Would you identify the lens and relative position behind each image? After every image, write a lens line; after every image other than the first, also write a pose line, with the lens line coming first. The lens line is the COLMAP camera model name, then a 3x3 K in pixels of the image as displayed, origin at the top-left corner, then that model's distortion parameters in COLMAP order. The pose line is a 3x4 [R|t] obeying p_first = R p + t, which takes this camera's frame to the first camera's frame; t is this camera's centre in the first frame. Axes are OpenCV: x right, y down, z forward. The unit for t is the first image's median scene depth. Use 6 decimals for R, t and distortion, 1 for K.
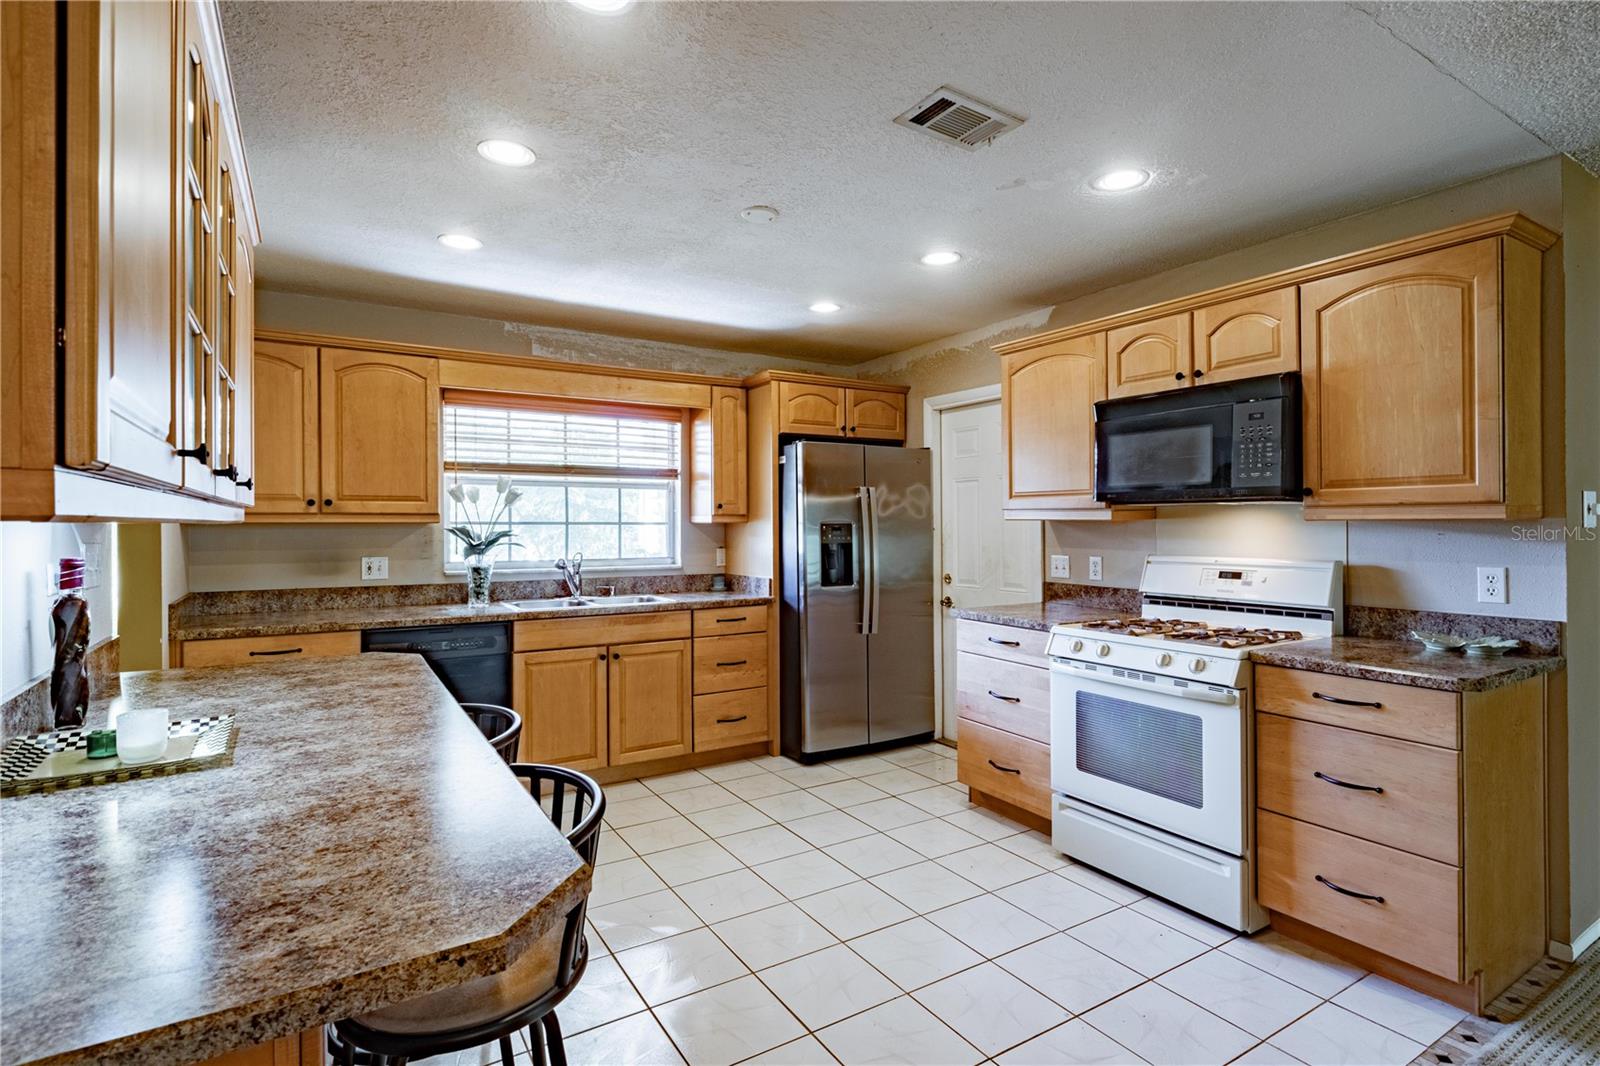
lens RADIAL K [[789.9, 0, 795.7], [0, 789.9, 524.7], [0, 0, 1]] dist [0.010759, -0.005426]
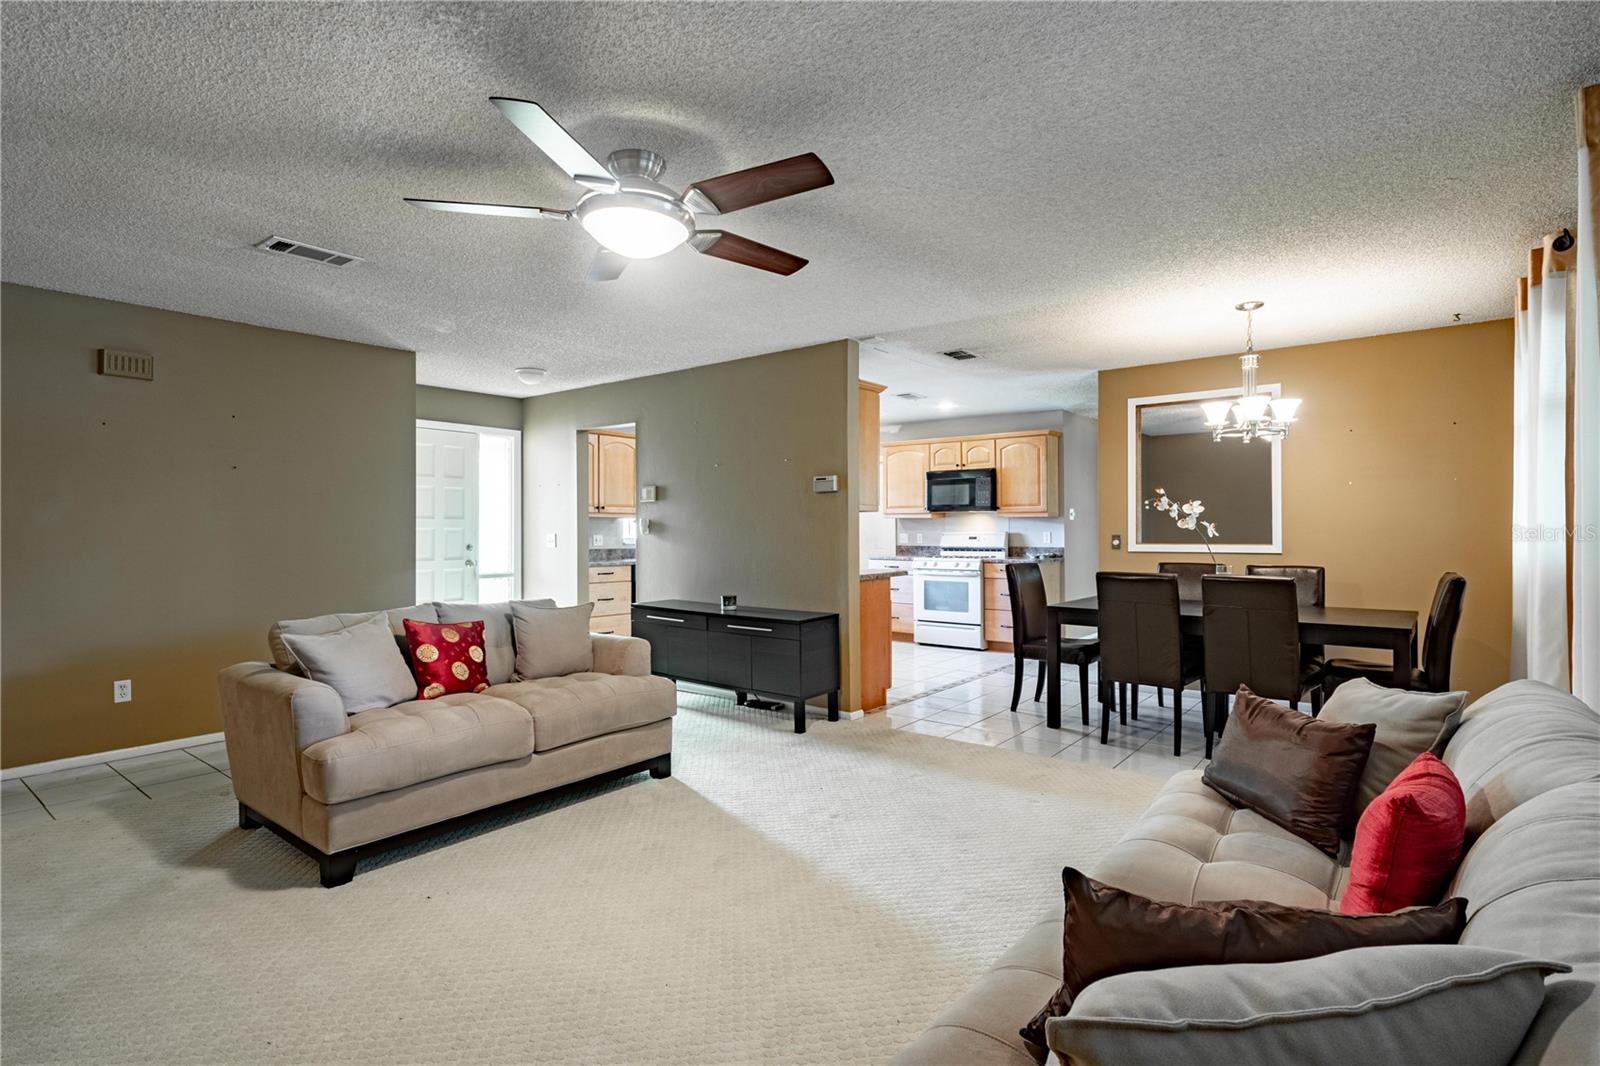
lens RADIAL K [[789.9, 0, 796.9], [0, 789.9, 529.0], [0, 0, 1]] dist [0.010759, -0.005426]
pose [[0.941239, 0.001237, 0.337739, -0.838761], [0.000255, 0.999990, -0.004372, 0.039850], [-0.337741, 0.004201, 0.941230, -1.210130]]
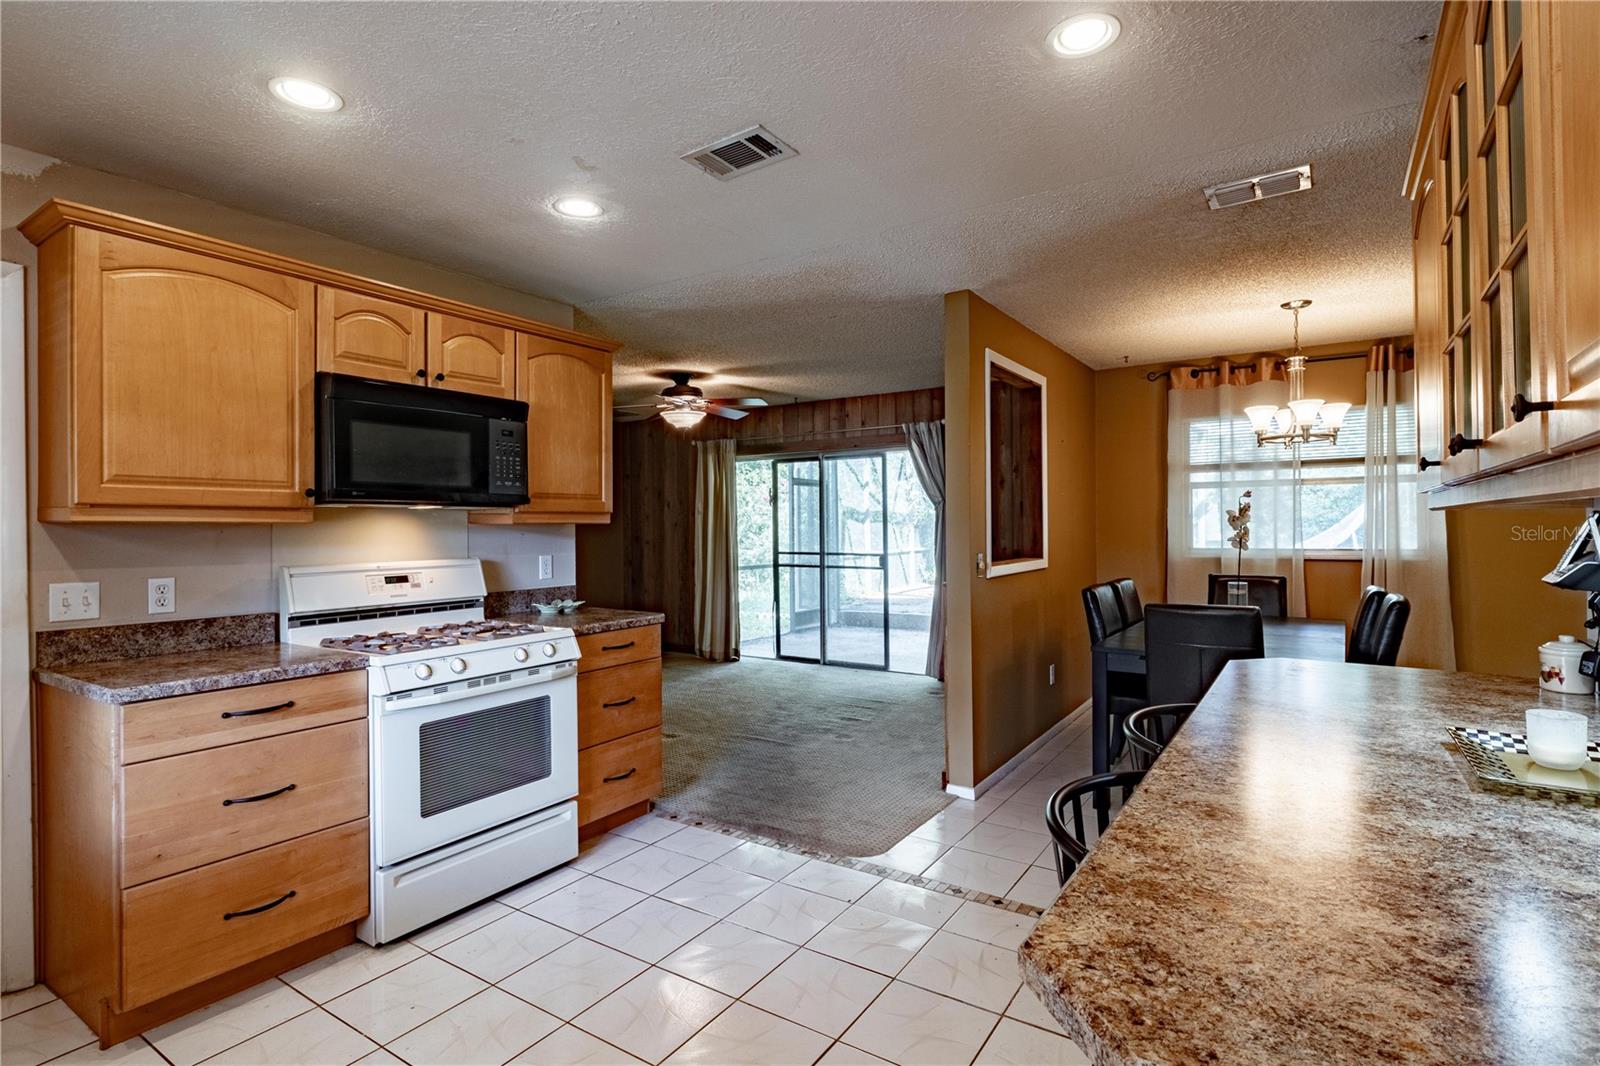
lens RADIAL K [[789.9, 0, 804.6], [0, 789.9, 524.4], [0, 0, 1]] dist [0.010759, -0.005426]
pose [[-0.427079, 0.010171, 0.904157, -0.503696], [0.013744, 0.999894, -0.004756, 0.005900], [-0.904110, 0.010395, -0.427174, 0.859123]]
